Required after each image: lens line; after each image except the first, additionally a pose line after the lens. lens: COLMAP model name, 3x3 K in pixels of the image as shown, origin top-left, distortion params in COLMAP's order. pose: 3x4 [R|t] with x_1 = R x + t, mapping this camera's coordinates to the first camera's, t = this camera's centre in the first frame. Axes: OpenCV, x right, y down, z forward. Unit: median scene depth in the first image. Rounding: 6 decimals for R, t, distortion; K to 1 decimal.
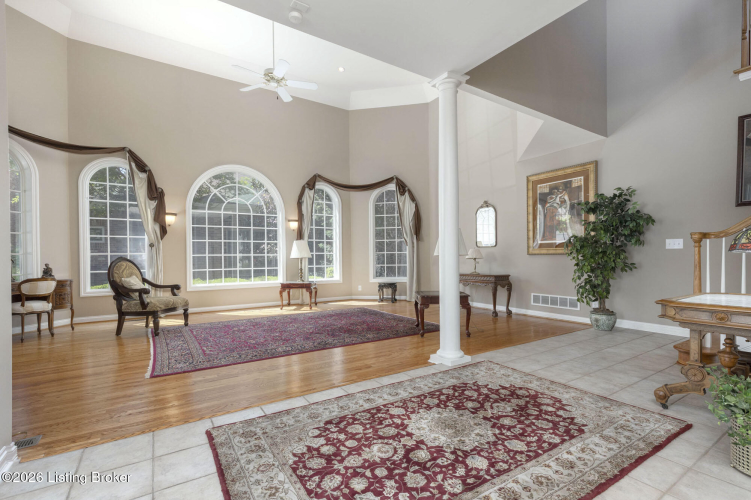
lens RADIAL K [[345.4, 0, 377.2], [0, 345.4, 254.0], [0, 0, 1]] dist [0.003167, 0.000528]
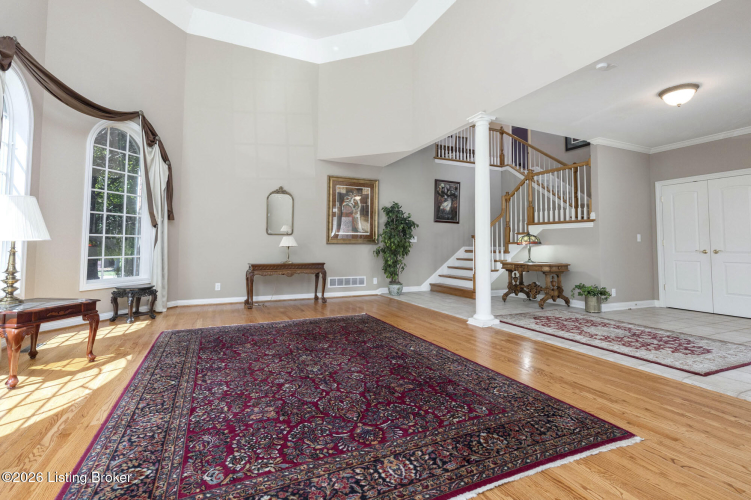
lens RADIAL K [[345.4, 0, 375.8], [0, 345.4, 230.8], [0, 0, 1]] dist [0.003167, 0.000528]
pose [[0.148804, 0.054639, 0.987356, -0.695984], [-0.014701, 0.998484, -0.053039, 0.017743], [-0.988757, -0.006623, 0.149382, 0.705848]]
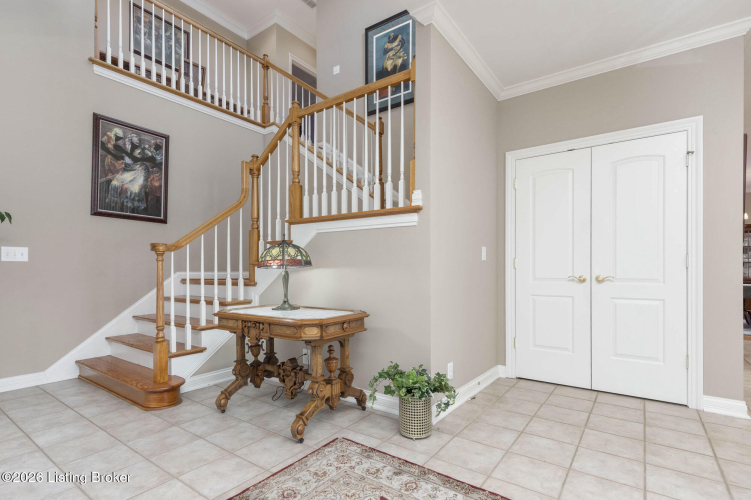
lens RADIAL K [[363.3, 0, 374.5], [0, 363.3, 271.1], [0, 0, 1]] dist [-0.002739, -0.000285]
pose [[-0.364307, 0.007742, 0.931247, -0.041312], [-0.002739, 0.999952, -0.009384, 0.006274], [-0.931275, -0.005970, -0.364268, 0.456512]]
